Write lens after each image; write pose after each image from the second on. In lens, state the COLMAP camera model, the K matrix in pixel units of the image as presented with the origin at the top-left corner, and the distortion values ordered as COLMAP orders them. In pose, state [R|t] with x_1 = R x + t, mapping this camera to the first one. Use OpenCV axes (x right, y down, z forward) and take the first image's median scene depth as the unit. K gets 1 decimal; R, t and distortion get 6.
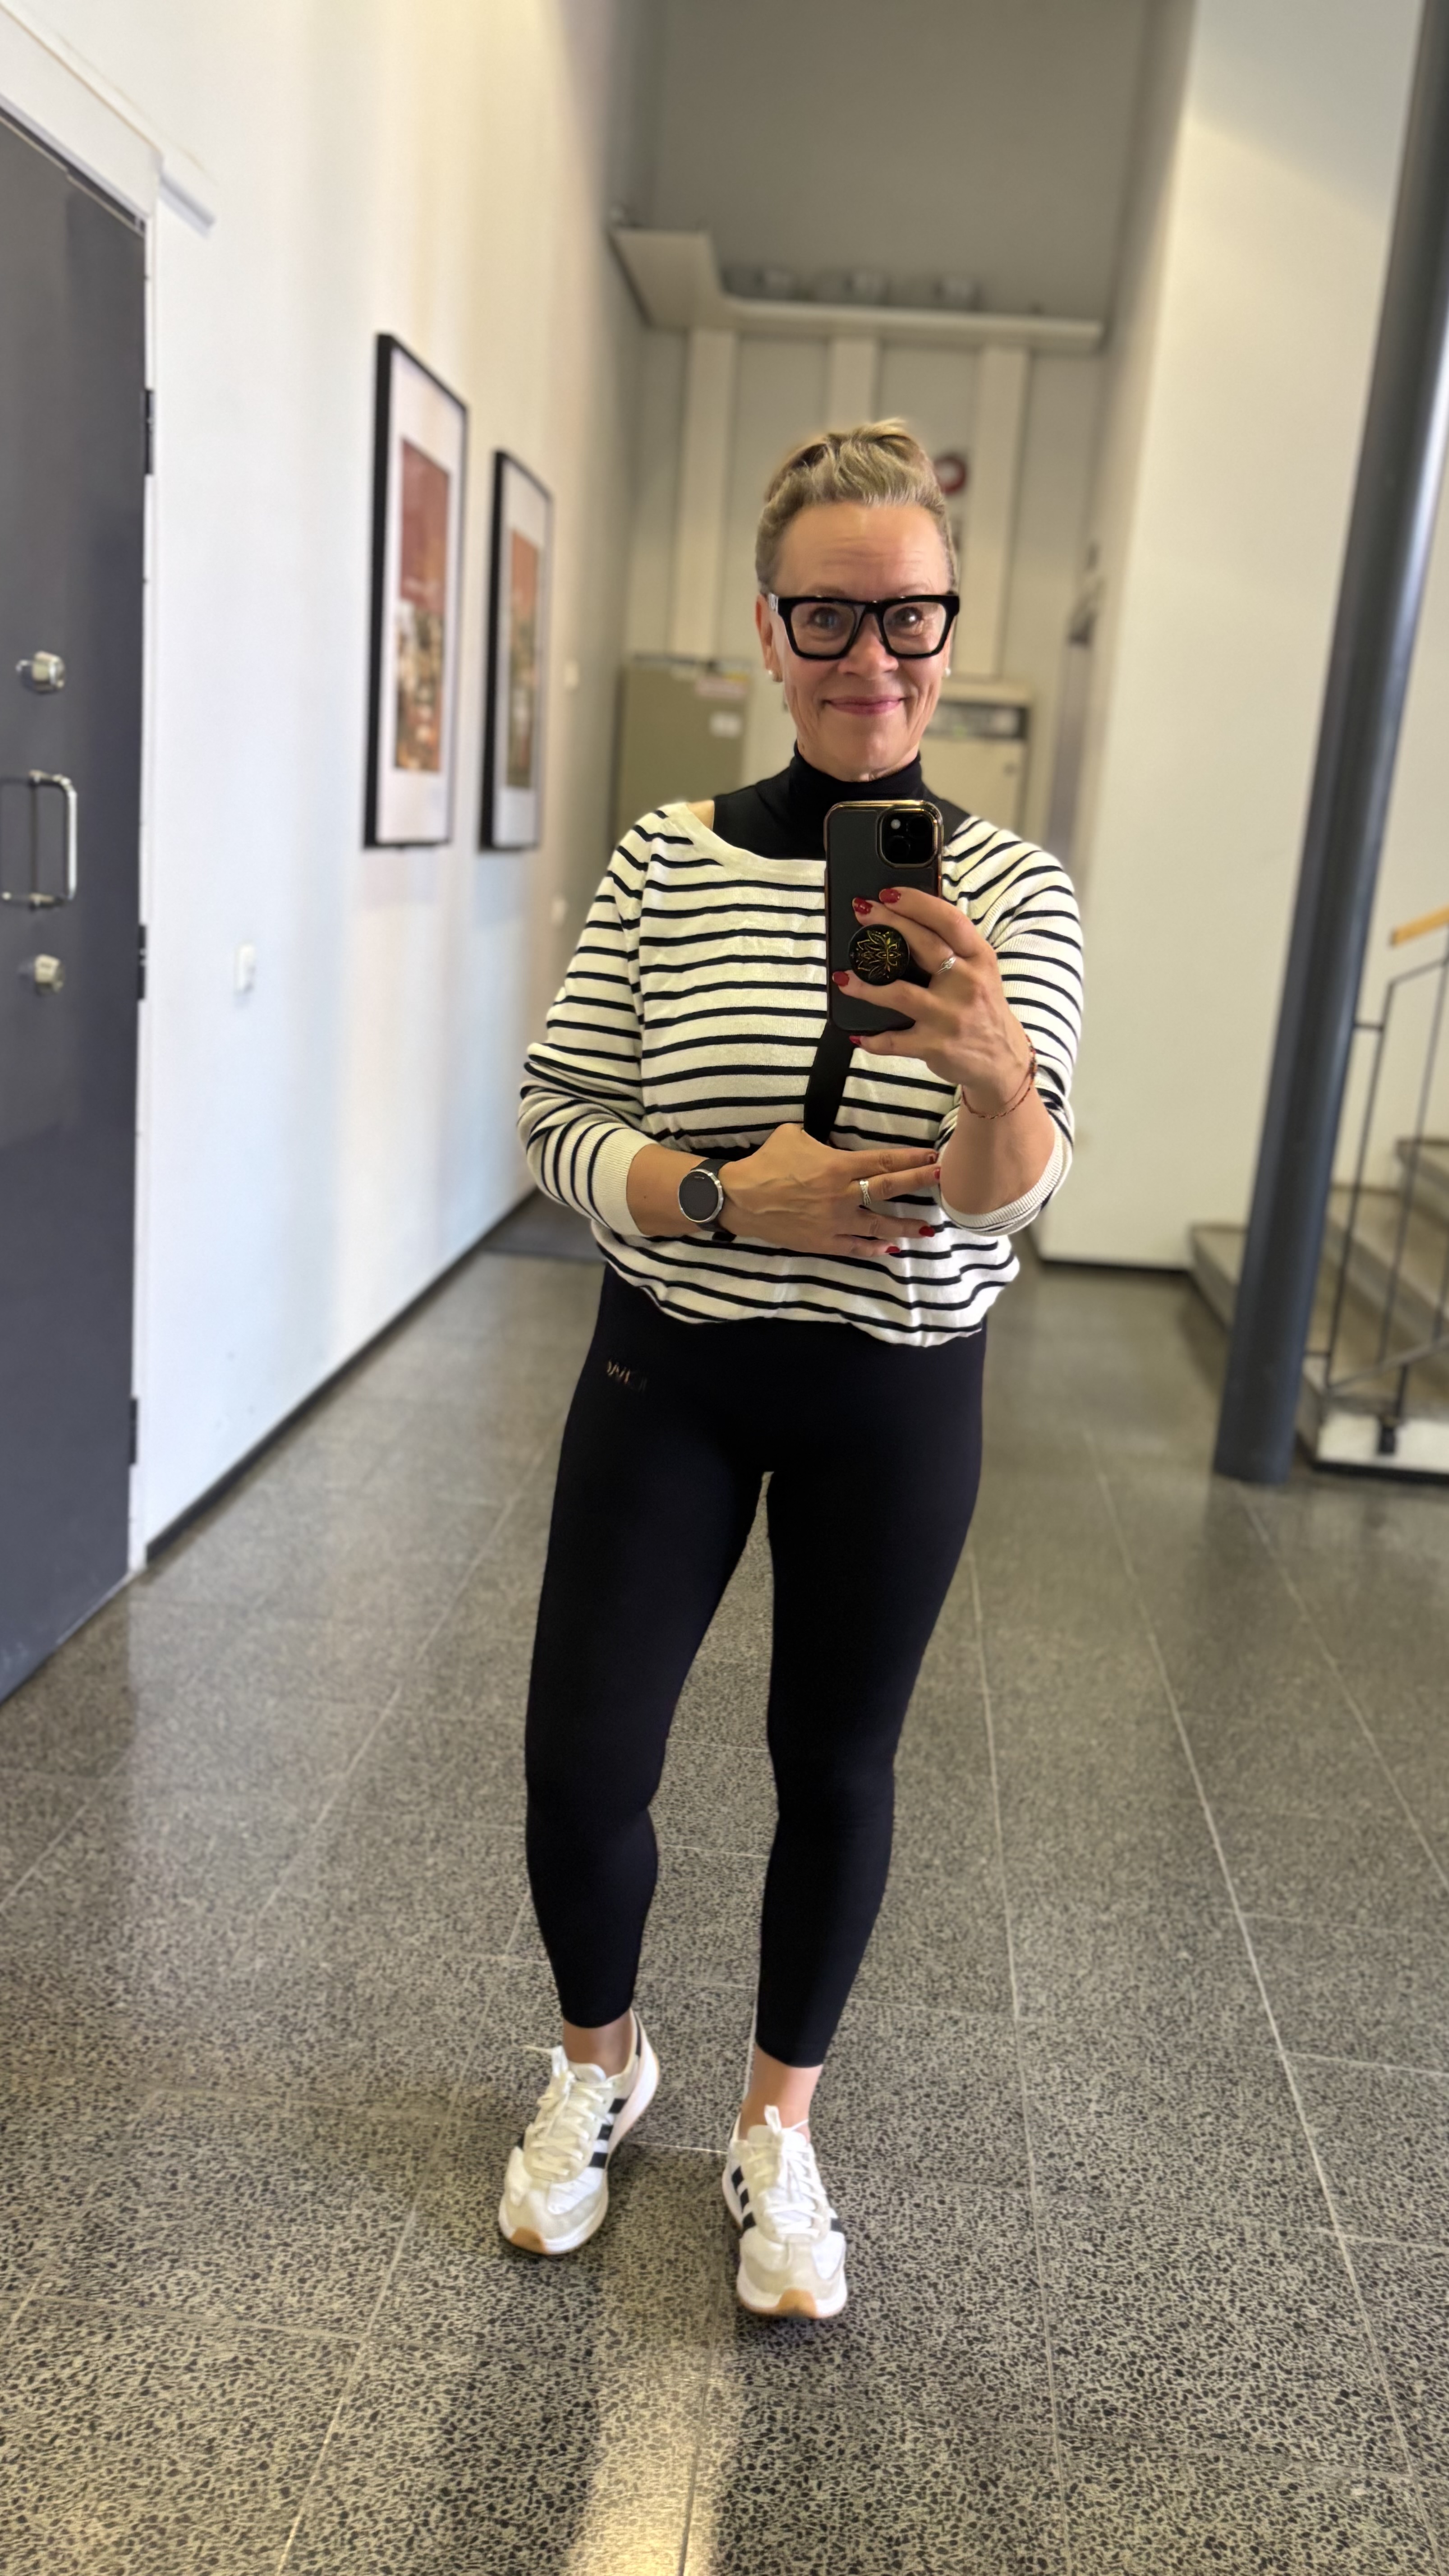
lens RADIAL K [[1991.6, 0, 724.5], [0, 1991.6, 1288.0], [0, 0, 1]] dist [0.091859, -0.071438]
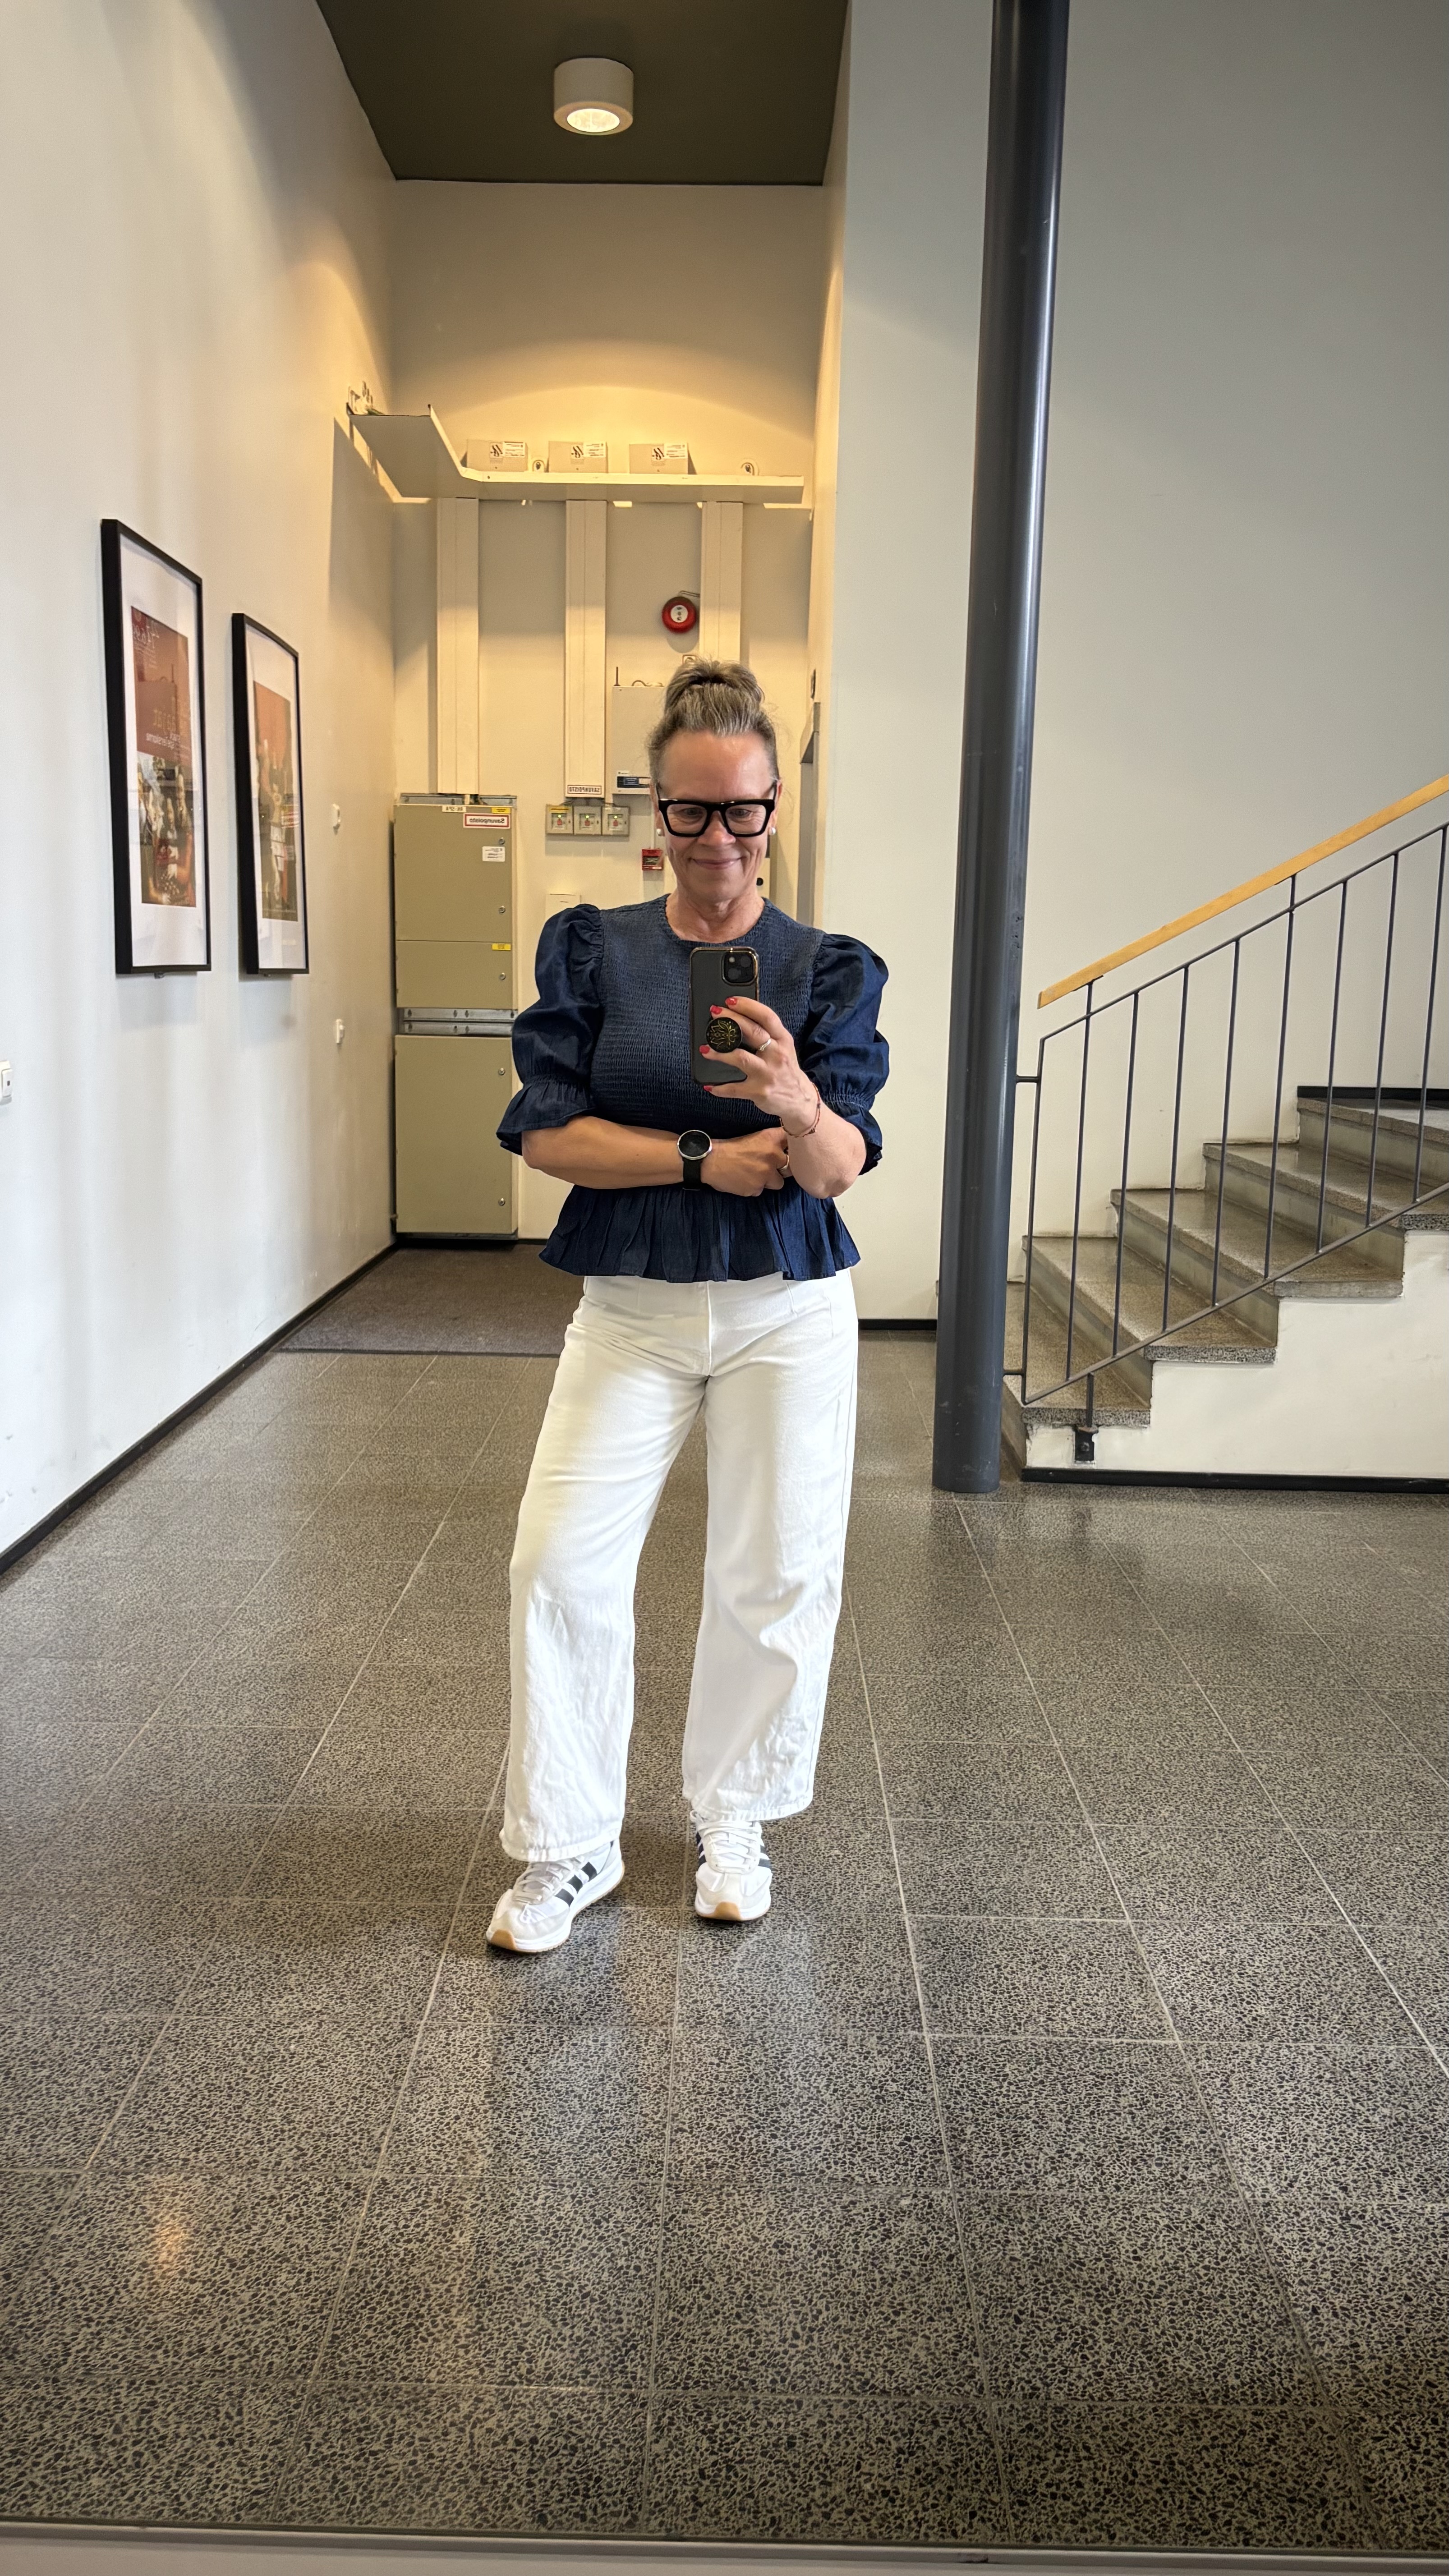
lens RADIAL K [[1982.6, 0, 724.5], [0, 1982.6, 1288.0], [0, 0, 1]] dist [0.039932, 0.039186]
pose [[0.994961, -0.069927, 0.071851, 0.129143], [0.074113, 0.995599, -0.057352, 0.082167], [-0.067524, 0.062388, 0.995765, -0.206867]]
